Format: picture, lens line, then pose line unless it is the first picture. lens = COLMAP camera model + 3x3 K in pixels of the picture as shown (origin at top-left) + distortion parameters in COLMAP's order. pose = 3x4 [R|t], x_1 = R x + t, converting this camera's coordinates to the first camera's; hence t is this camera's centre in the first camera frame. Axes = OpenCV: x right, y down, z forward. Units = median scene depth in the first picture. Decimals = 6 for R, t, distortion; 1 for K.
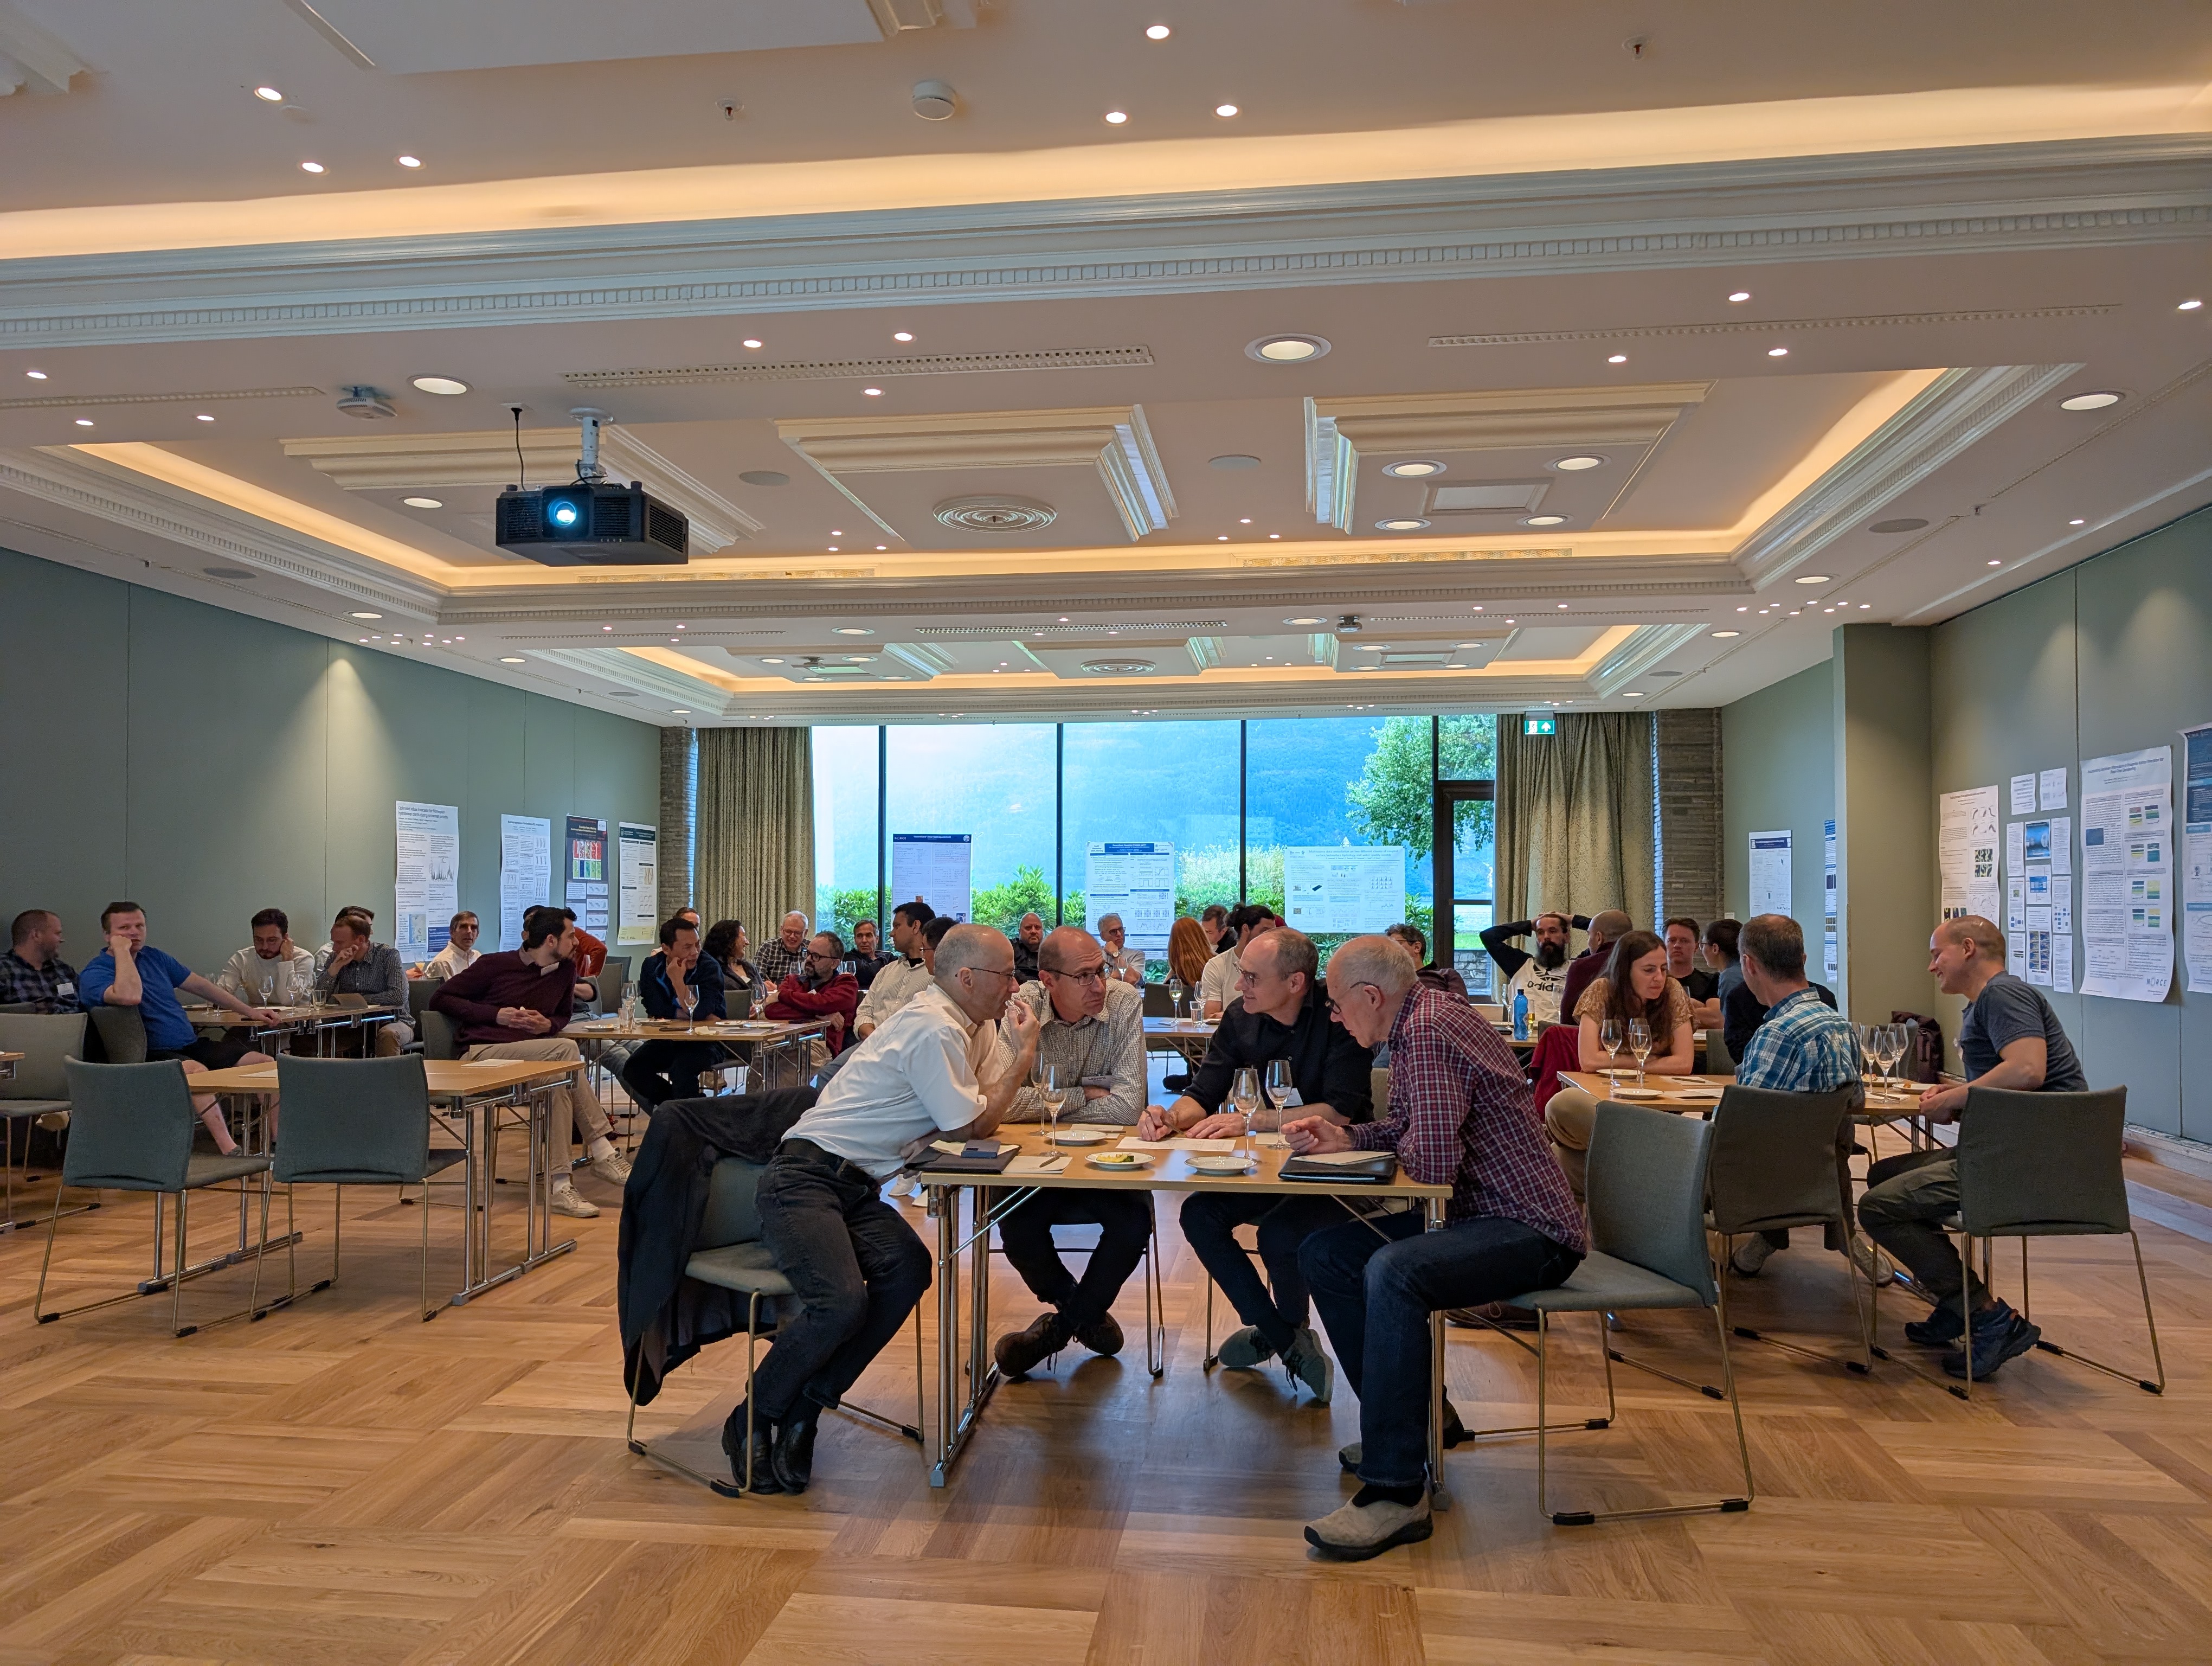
lens RADIAL K [[1576.3, 0, 1097.5], [0, 1576.3, 845.2], [0, 0, 1]] dist [0.012133, -0.008603]
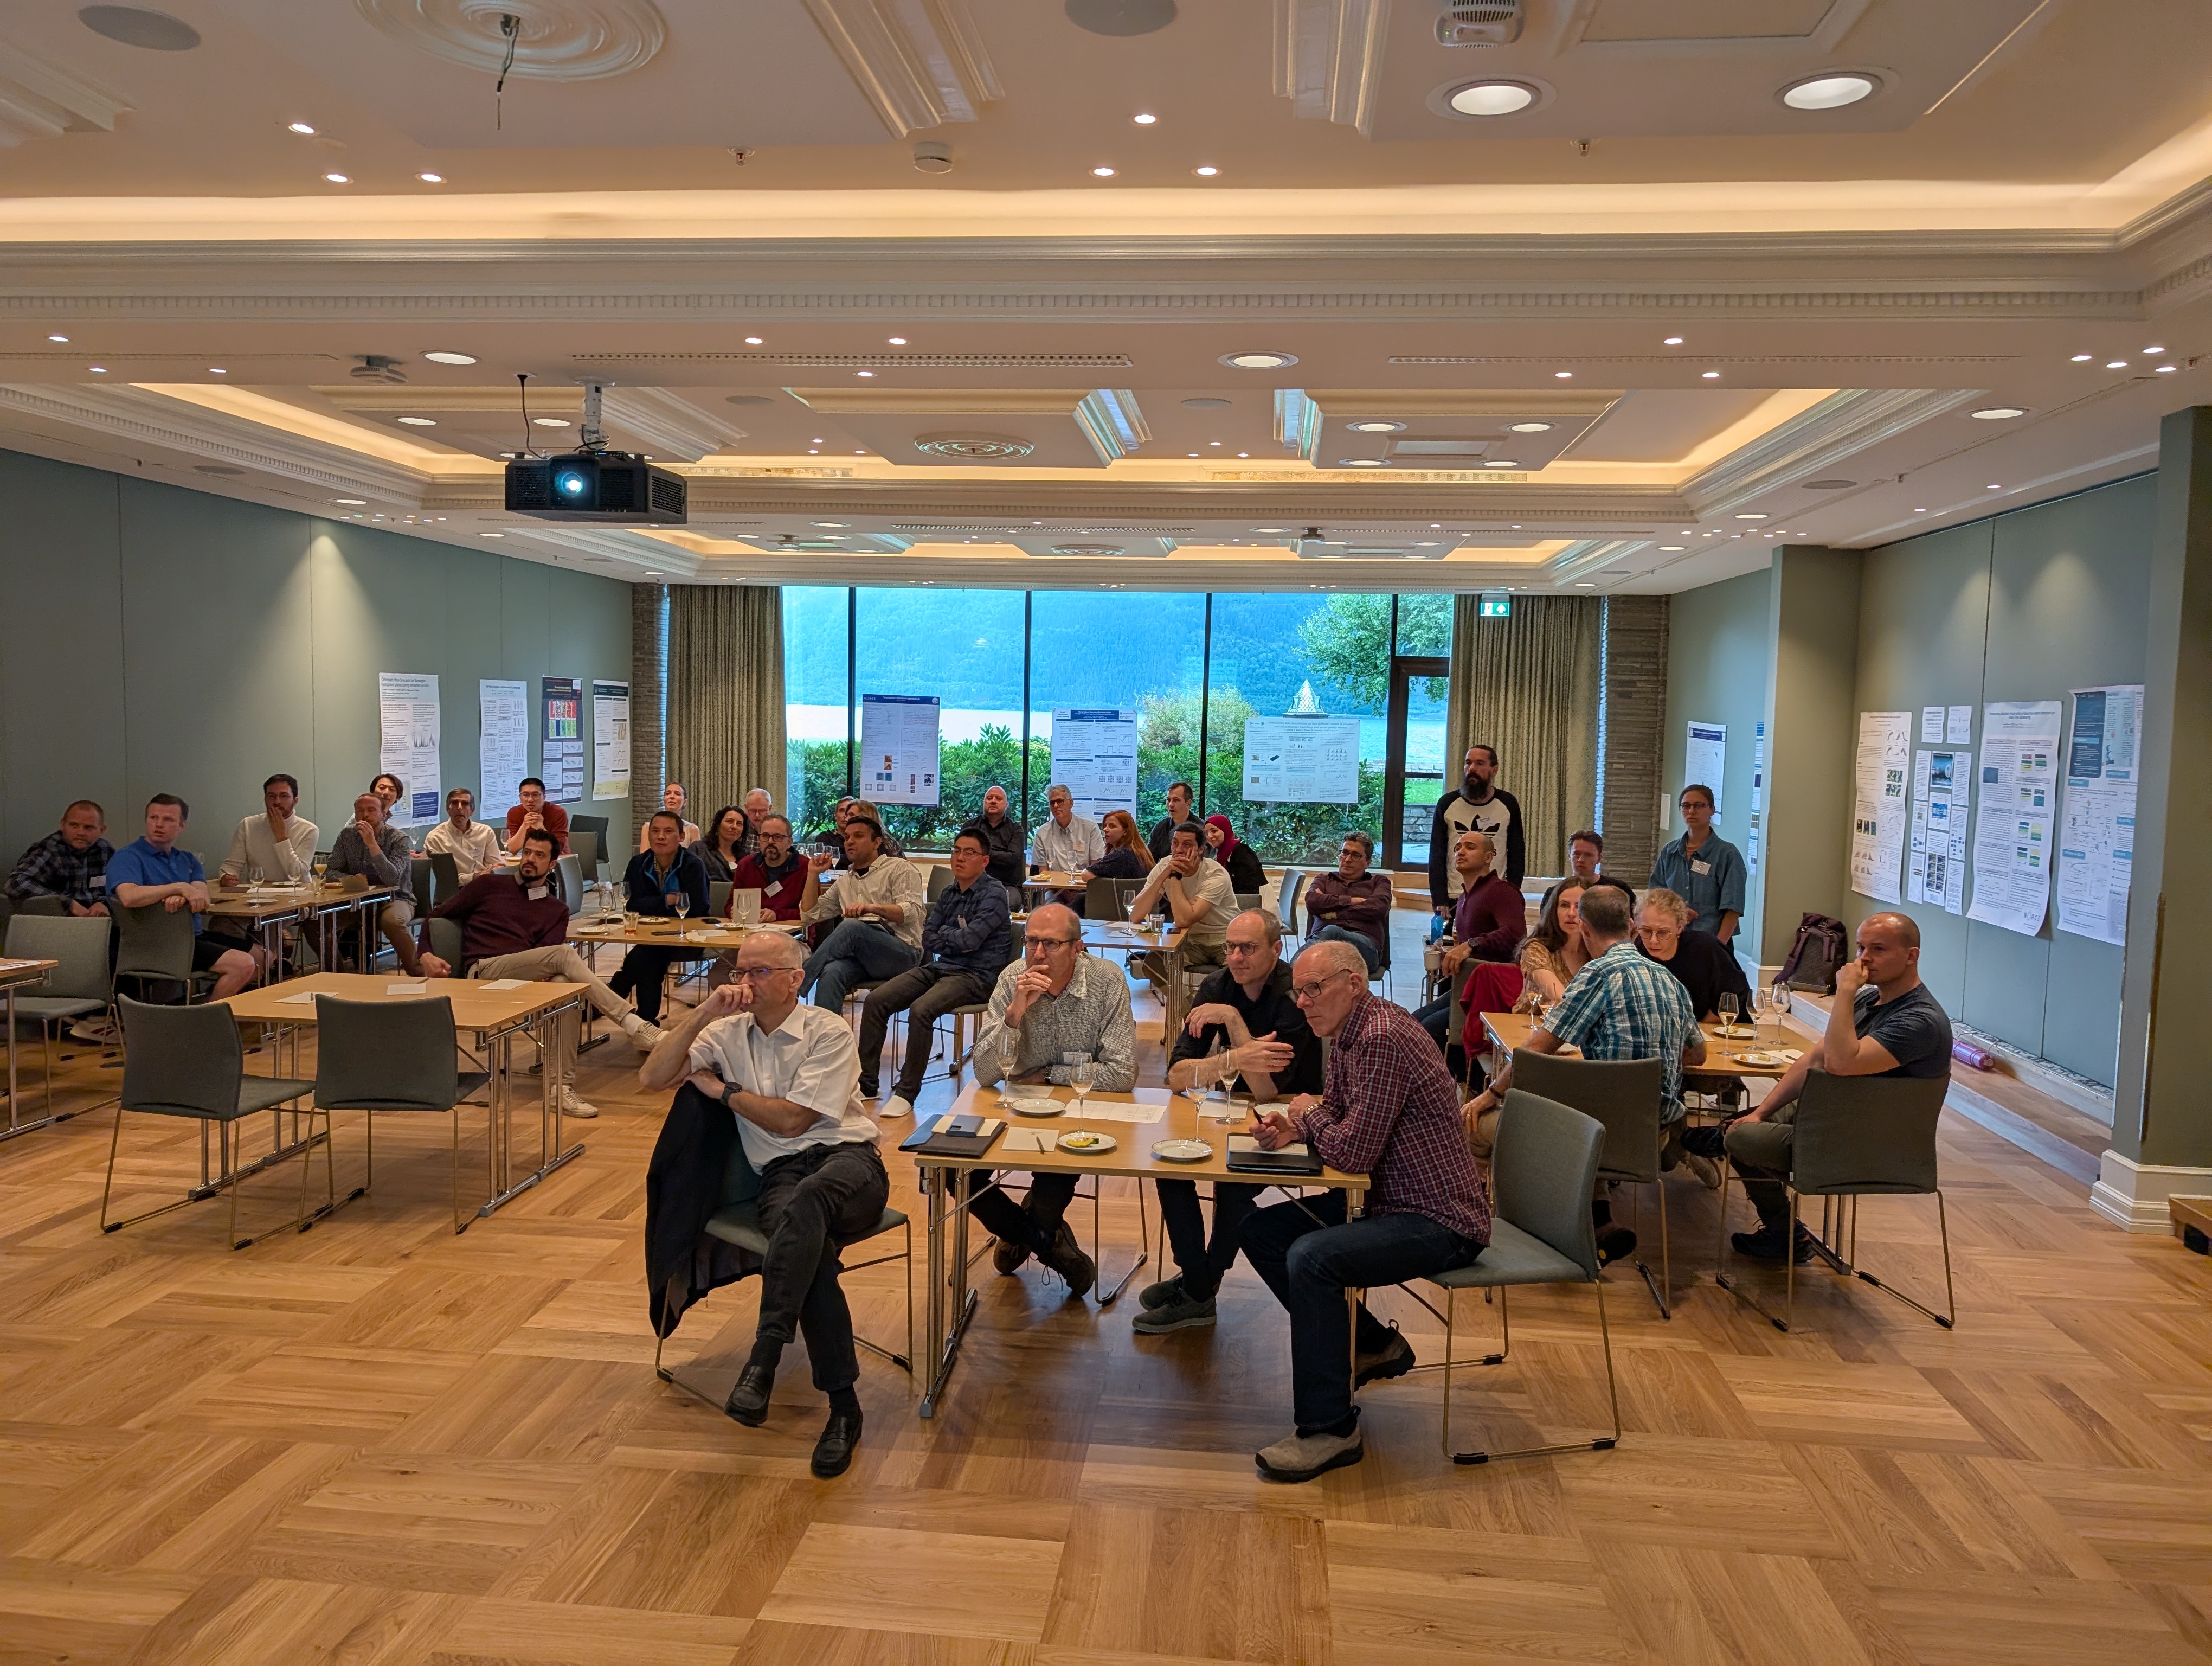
lens RADIAL K [[1556.3, 0, 1106.0], [0, 1556.3, 833.0], [0, 0, 1]] dist [0.004125, 0.003380]
pose [[0.999330, 0.019742, 0.030825, -0.007781], [-0.022649, 0.995025, 0.097019, -0.090245], [-0.028756, -0.097652, 0.994805, -0.072289]]
